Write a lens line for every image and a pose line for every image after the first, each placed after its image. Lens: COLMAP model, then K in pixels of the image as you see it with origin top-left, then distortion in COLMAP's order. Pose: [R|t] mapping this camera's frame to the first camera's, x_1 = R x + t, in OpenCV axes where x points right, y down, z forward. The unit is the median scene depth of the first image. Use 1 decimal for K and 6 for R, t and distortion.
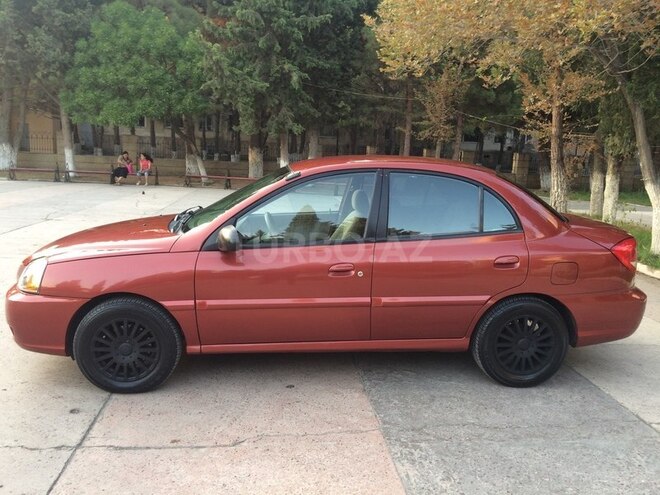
lens RADIAL K [[557.3, 0, 330.8], [0, 557.3, 247.0], [0, 0, 1]] dist [0.055781, -0.051741]
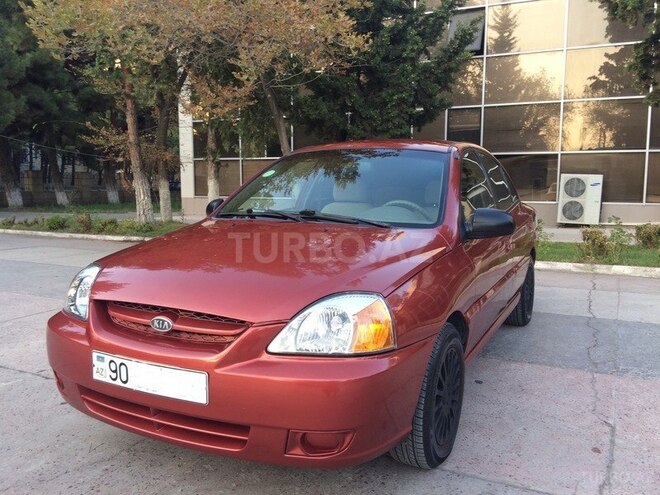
lens RADIAL K [[557.3, 0, 333.1], [0, 557.3, 249.5], [0, 0, 1]] dist [0.055781, -0.051741]
pose [[0.528945, -0.134681, 0.837901, -1.133593], [0.157991, 0.985694, 0.058701, -0.072385], [-0.833820, 0.101332, 0.542656, 0.804091]]
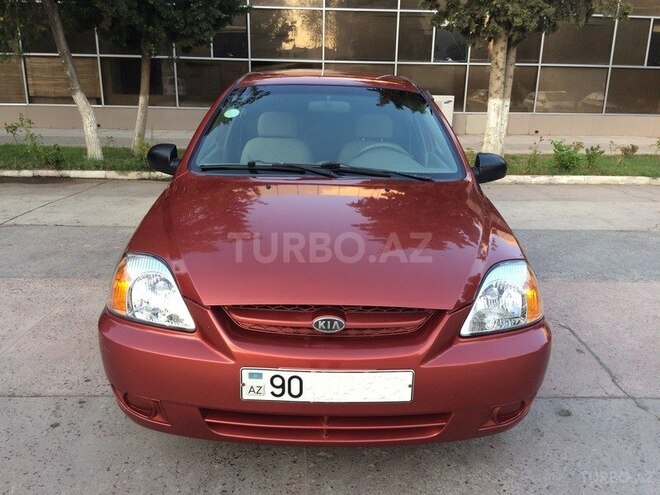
lens RADIAL K [[557.3, 0, 332.0], [0, 557.3, 245.2], [0, 0, 1]] dist [0.055781, -0.051741]
pose [[0.073809, -0.310364, 0.947748, -1.222601], [0.152449, 0.942682, 0.296832, -0.230277], [-0.985551, 0.122574, 0.116893, 1.267987]]
